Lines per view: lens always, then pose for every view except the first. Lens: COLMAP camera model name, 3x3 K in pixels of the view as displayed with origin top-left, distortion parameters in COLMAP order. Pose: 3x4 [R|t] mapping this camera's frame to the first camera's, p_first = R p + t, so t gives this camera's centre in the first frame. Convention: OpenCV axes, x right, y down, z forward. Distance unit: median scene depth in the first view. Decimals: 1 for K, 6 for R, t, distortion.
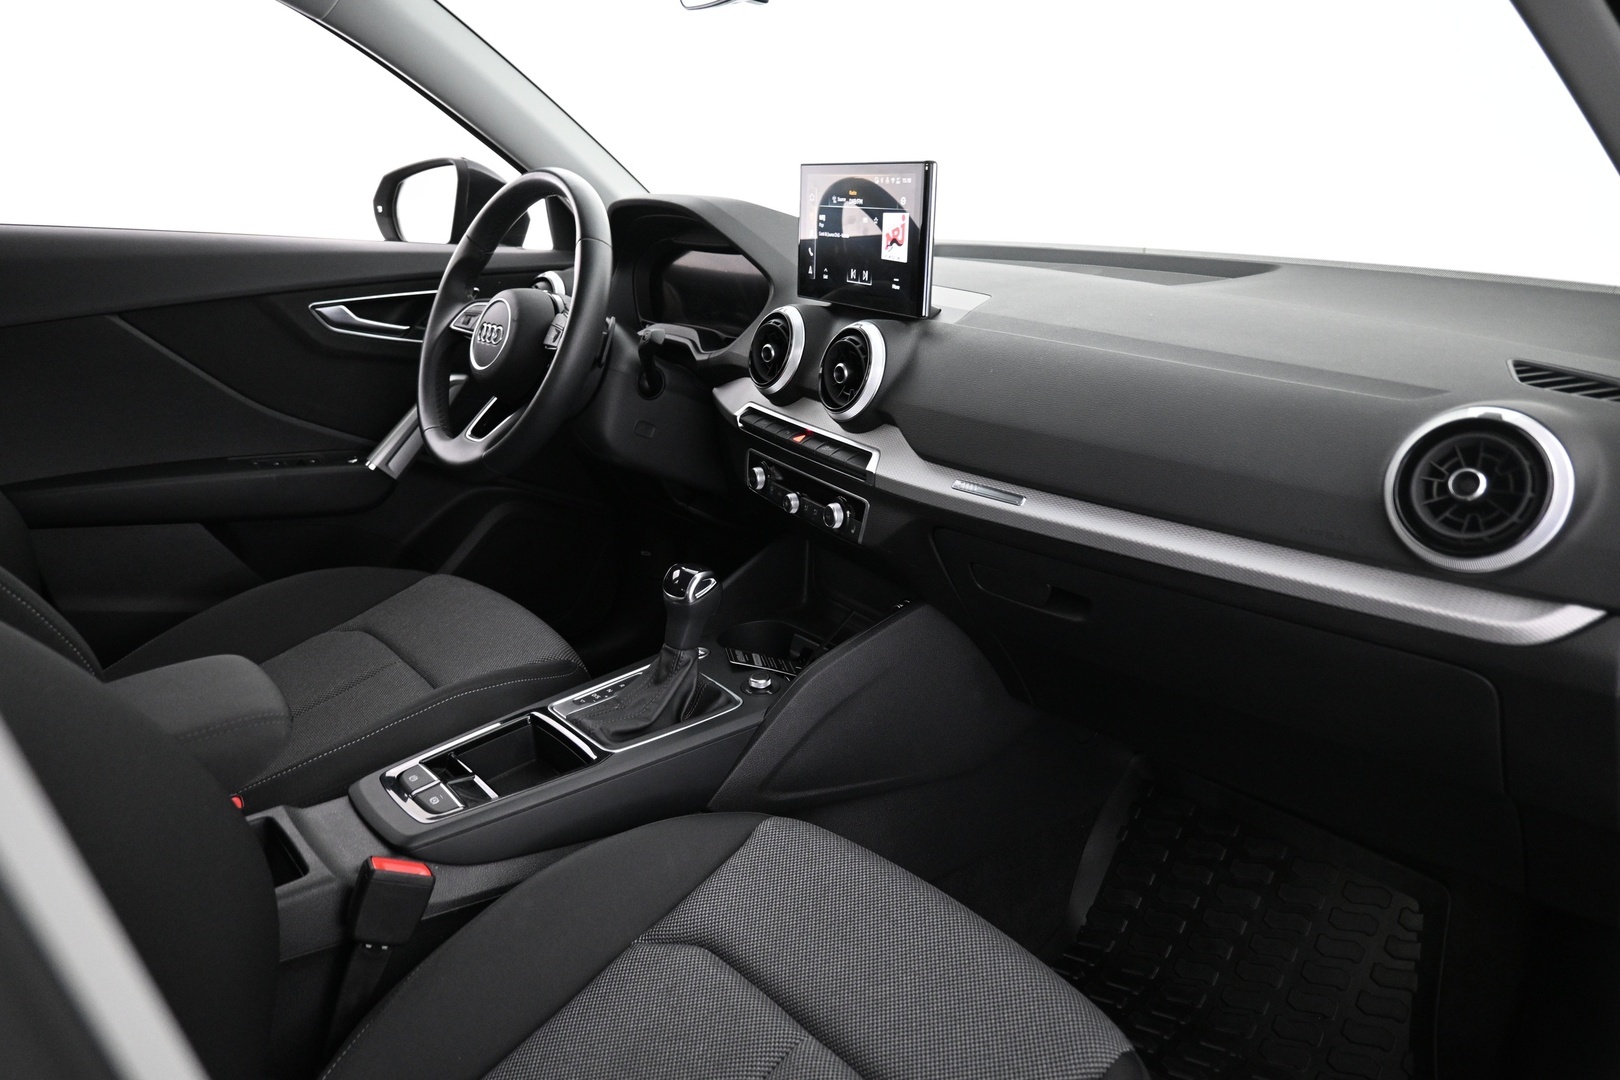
lens RADIAL K [[1096.8, 0, 814.4], [0, 1096.8, 534.3], [0, 0, 1]] dist [-0.013302, 0.005005]
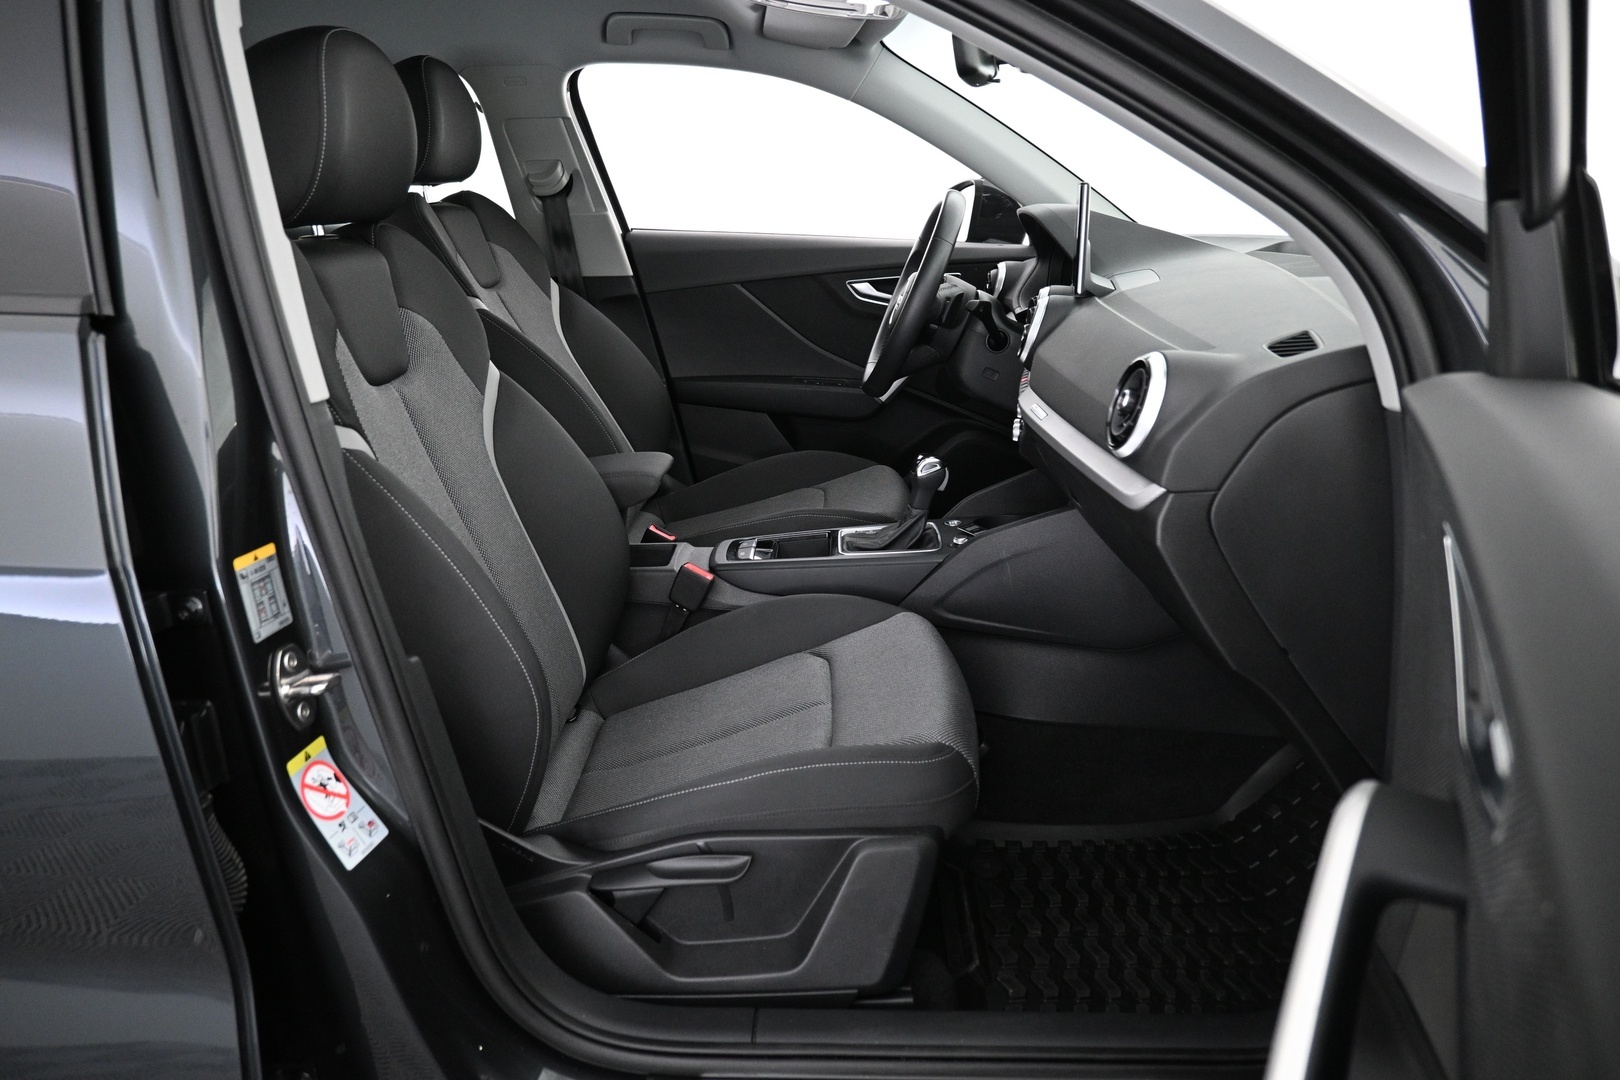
lens RADIAL K [[1096.8, 0, 804.9], [0, 1096.8, 543.5], [0, 0, 1]] dist [-0.013302, 0.005005]
pose [[0.736671, 0.175673, -0.653036, 0.587680], [-0.166917, 0.983026, 0.076149, 0.047061], [0.655328, 0.052906, 0.753489, -0.189654]]
